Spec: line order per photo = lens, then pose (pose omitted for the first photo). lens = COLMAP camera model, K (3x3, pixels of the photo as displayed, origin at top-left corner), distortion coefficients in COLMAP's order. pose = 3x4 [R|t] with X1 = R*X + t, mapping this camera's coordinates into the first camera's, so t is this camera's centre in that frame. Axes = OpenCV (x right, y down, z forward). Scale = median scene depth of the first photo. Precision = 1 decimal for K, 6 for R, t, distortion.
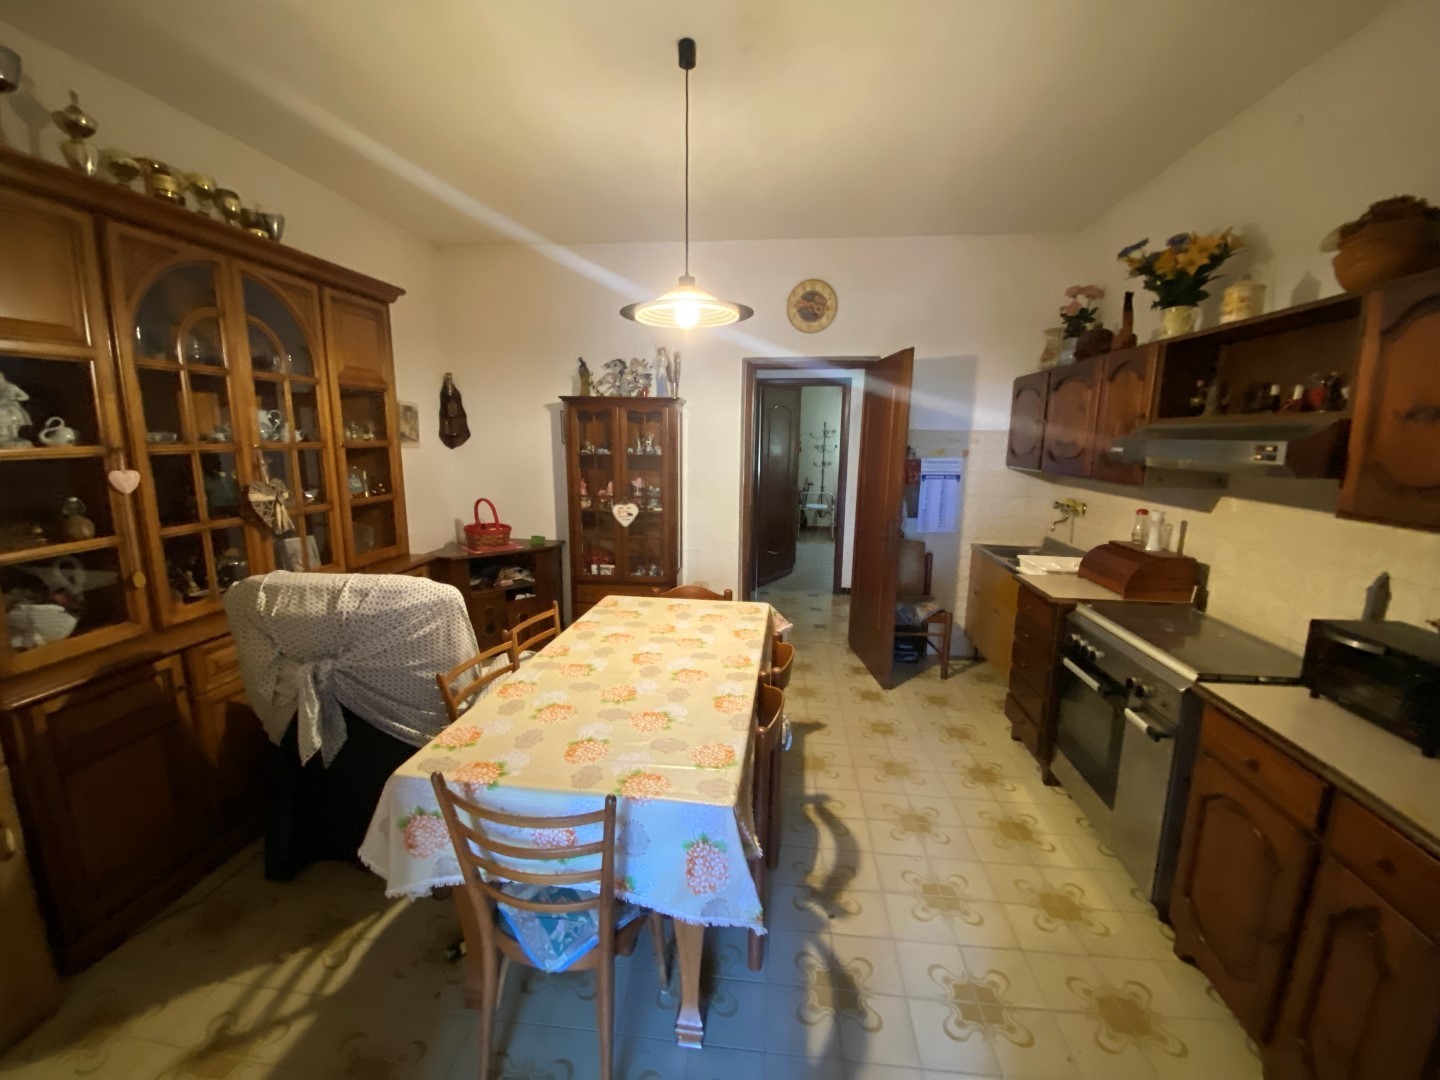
lens RADIAL K [[579.2, 0, 715.3], [0, 579.2, 534.9], [0, 0, 1]] dist [-0.001484, -0.006291]
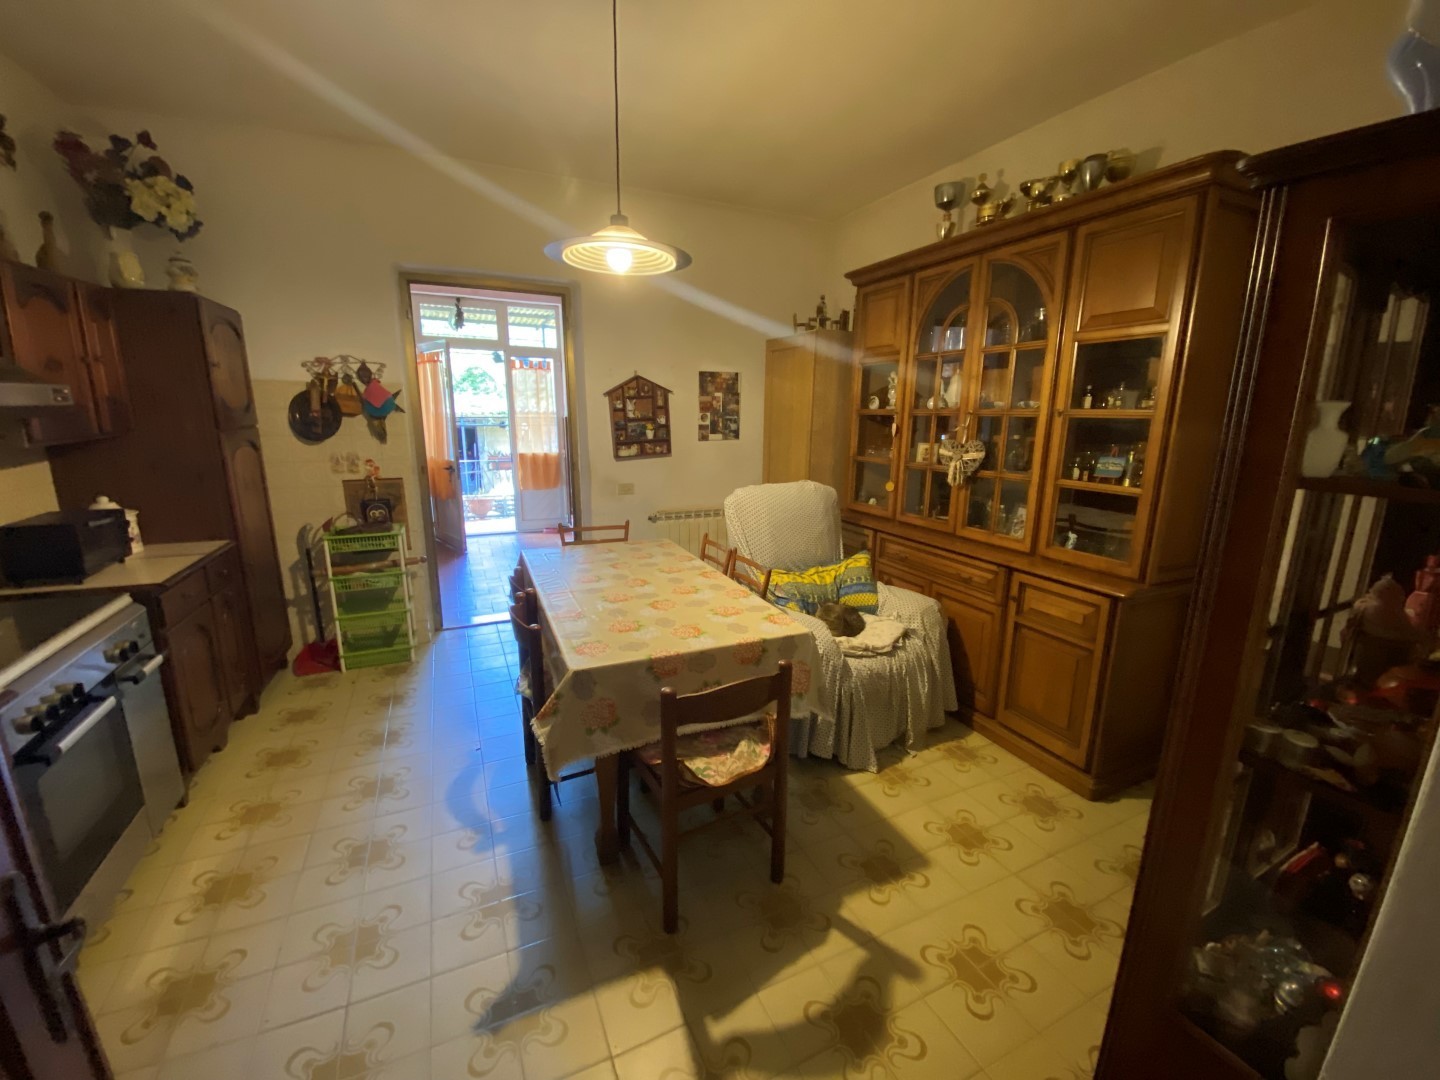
lens RADIAL K [[579.2, 0, 711.5], [0, 579.2, 531.1], [0, 0, 1]] dist [-0.001484, -0.006291]
pose [[-0.853226, 0.092370, -0.513297, 0.289535], [-0.107836, 0.931678, 0.346910, -0.262143], [0.510272, 0.351345, -0.784971, 1.647774]]
